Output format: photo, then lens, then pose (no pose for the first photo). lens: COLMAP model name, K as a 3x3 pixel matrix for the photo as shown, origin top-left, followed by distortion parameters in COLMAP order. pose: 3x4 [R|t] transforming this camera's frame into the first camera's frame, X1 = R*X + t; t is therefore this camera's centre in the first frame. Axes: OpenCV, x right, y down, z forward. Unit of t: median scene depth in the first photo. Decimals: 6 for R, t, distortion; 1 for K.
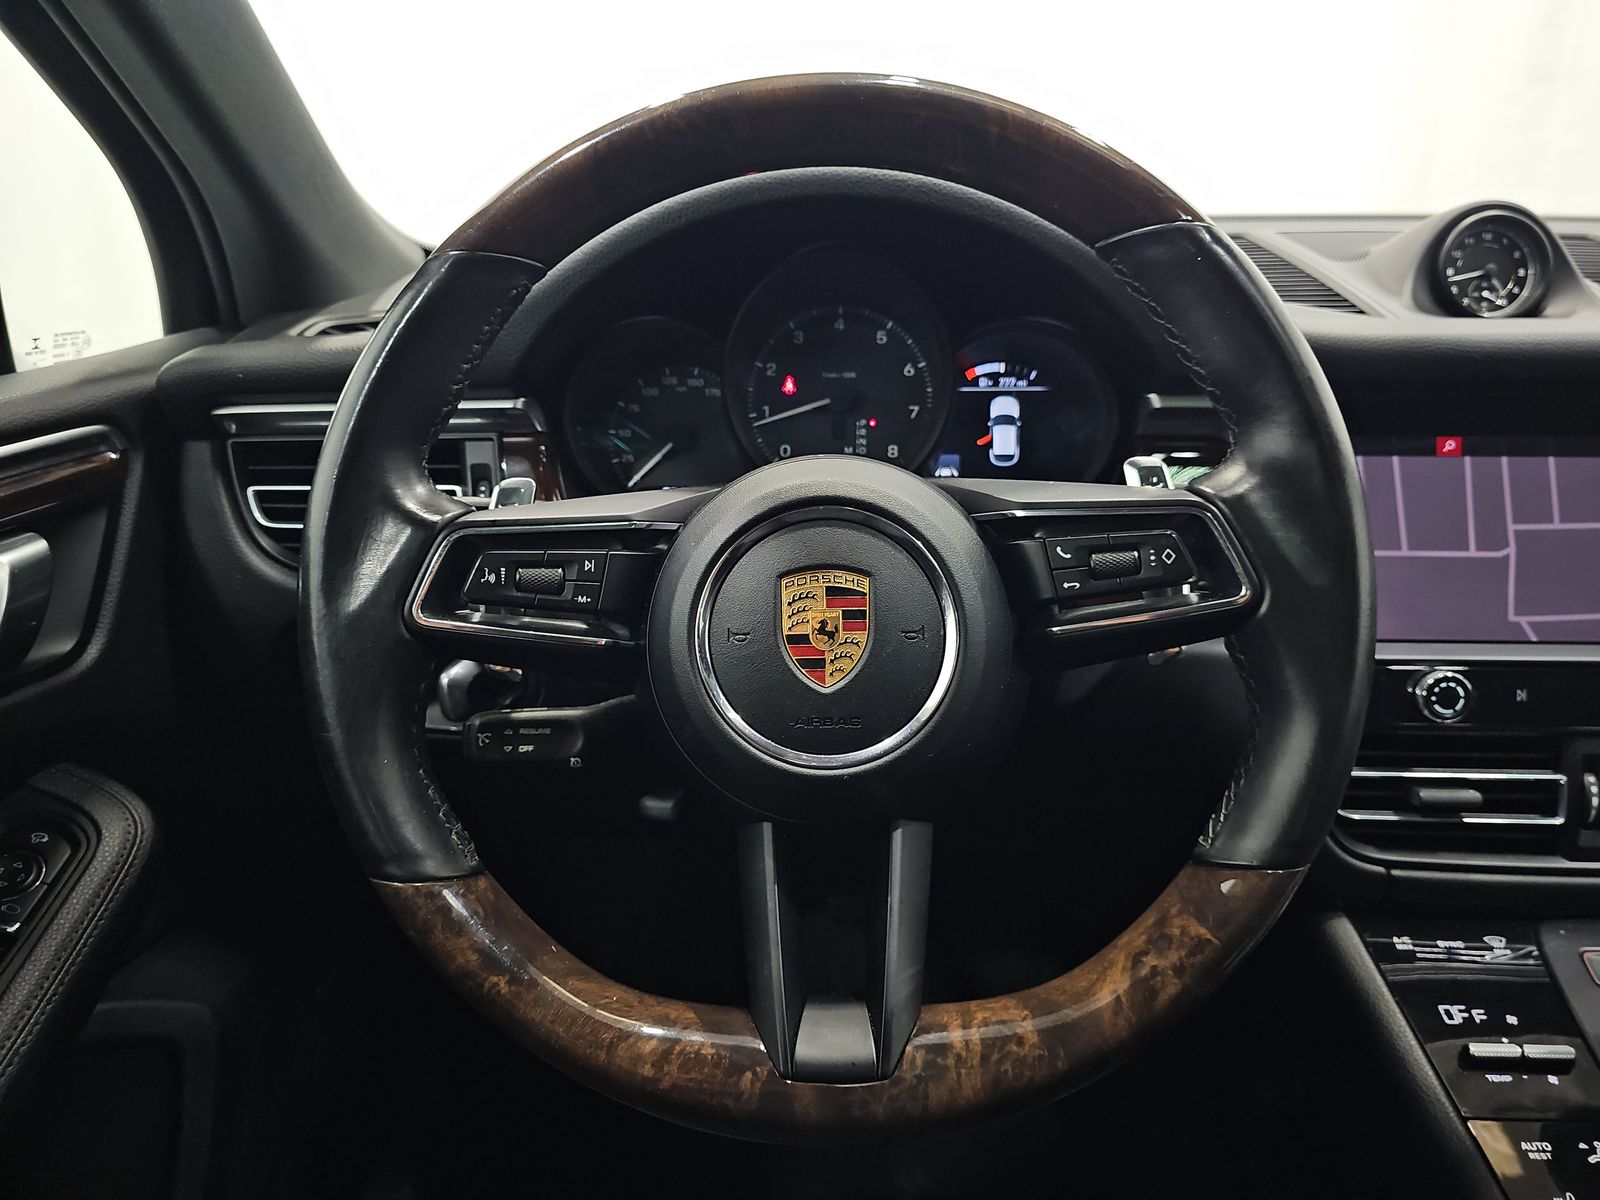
lens RADIAL K [[1058.7, 0, 805.1], [0, 1058.7, 591.4], [0, 0, 1]] dist [0.023425, -0.011121]
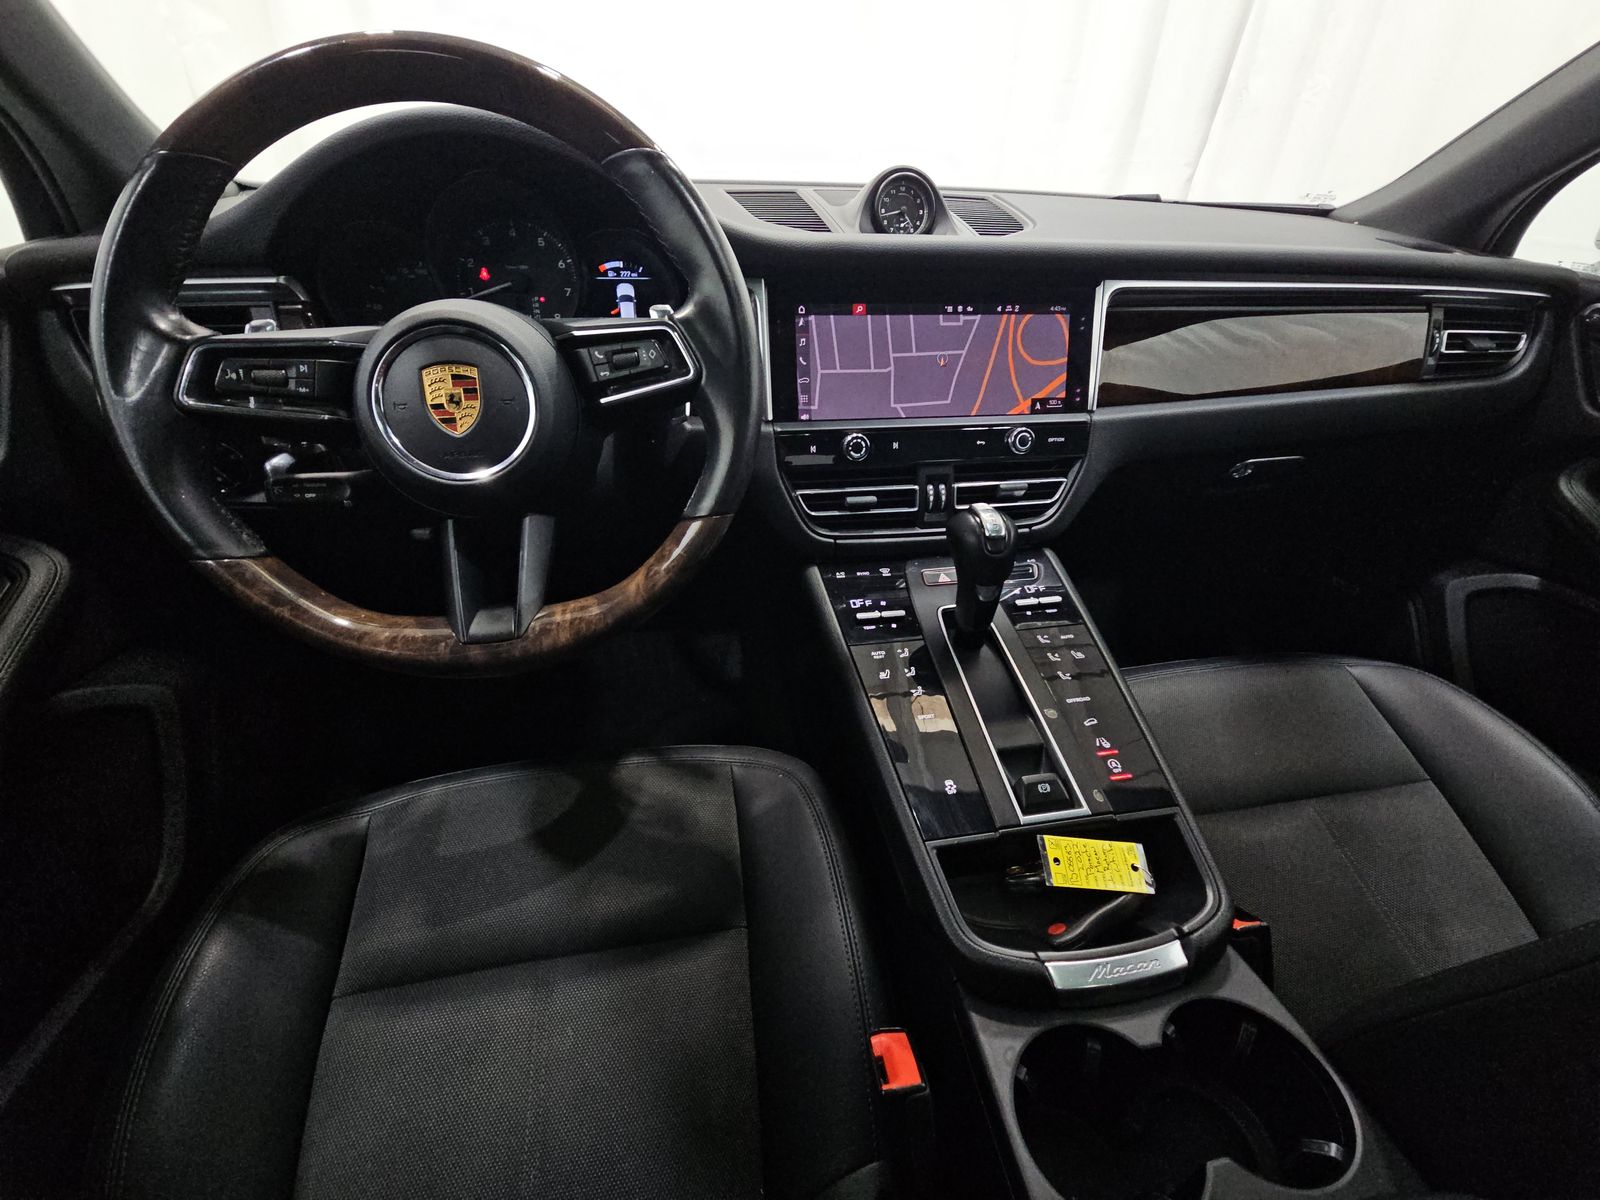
lens RADIAL K [[643.9, 0, 801.3], [0, 643.9, 603.2], [0, 0, 1]] dist [0.010319, -0.001598]
pose [[0.977266, -0.090216, 0.191863, 0.248393], [0.047875, 0.975477, 0.214830, 0.116194], [-0.206539, -0.200761, 0.957620, -0.149630]]
